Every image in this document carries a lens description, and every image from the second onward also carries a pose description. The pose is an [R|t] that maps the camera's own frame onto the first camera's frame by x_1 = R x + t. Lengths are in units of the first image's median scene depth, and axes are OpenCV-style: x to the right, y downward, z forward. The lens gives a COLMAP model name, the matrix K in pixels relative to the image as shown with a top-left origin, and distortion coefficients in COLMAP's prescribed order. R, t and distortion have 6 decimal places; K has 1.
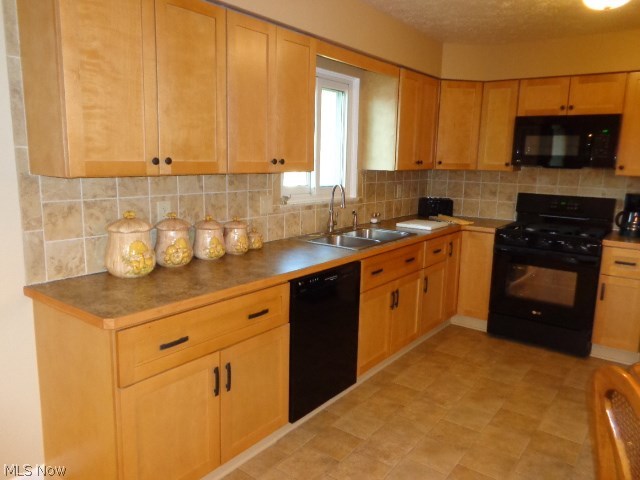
lens RADIAL K [[482.0, 0, 321.6], [0, 482.0, 240.3], [0, 0, 1]] dist [0.001265, 0.011520]
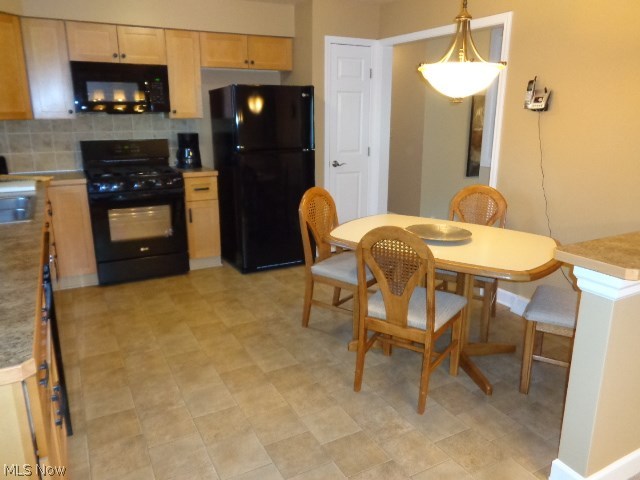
lens RADIAL K [[482.0, 0, 321.2], [0, 482.0, 239.0], [0, 0, 1]] dist [0.001265, 0.011520]
pose [[0.429846, -0.256410, 0.865729, -0.327292], [0.167938, 0.964802, 0.202370, -0.025914], [-0.887147, 0.058401, 0.457777, 0.143304]]
